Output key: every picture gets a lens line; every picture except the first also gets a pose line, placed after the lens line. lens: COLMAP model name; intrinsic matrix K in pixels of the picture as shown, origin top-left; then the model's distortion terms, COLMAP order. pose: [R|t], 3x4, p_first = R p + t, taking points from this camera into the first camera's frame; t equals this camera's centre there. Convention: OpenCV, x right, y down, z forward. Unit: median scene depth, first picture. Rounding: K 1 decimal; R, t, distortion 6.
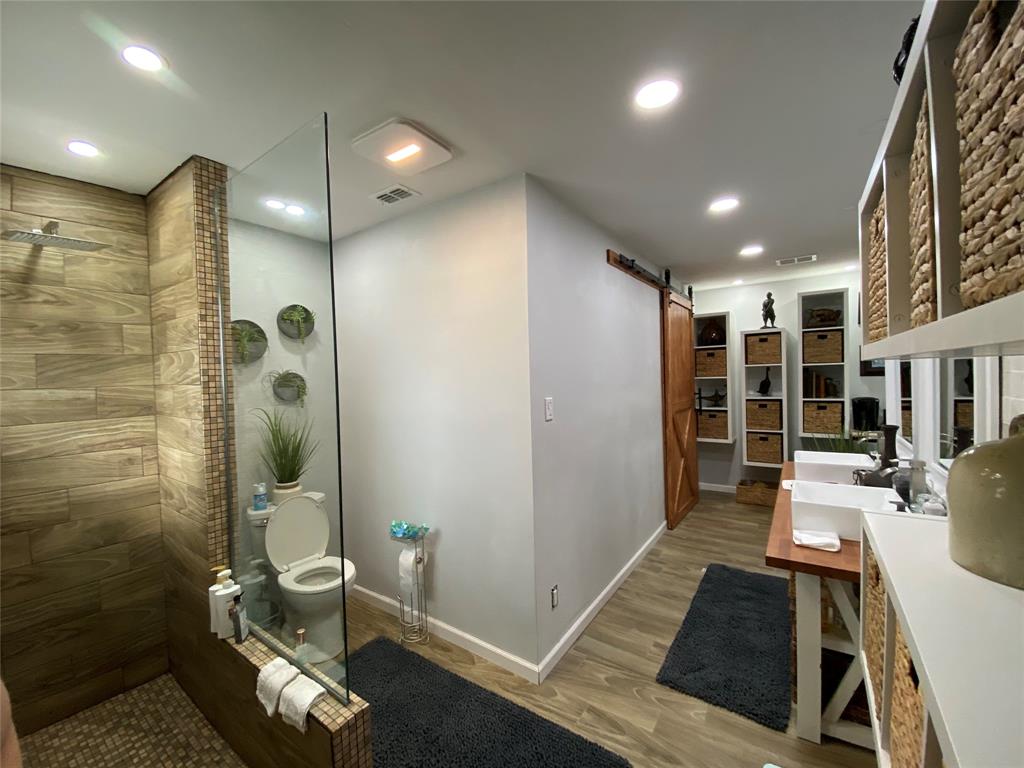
lens RADIAL K [[411.1, 0, 513.8], [0, 411.1, 385.6], [0, 0, 1]] dist [0.001648, -0.013162]
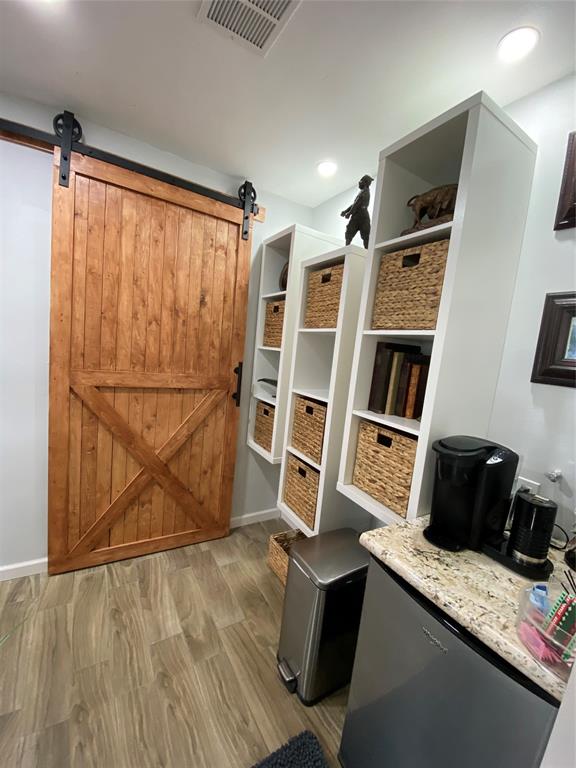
lens RADIAL K [[308.3, 0, 288.0], [0, 308.3, 384.0], [0, 0, 1]] dist [0.001648, -0.013162]
pose [[0.912595, 0.161460, -0.375634, 0.763703], [-0.136110, 0.986294, 0.093266, -0.014738], [0.385544, -0.033986, 0.922063, 0.674878]]
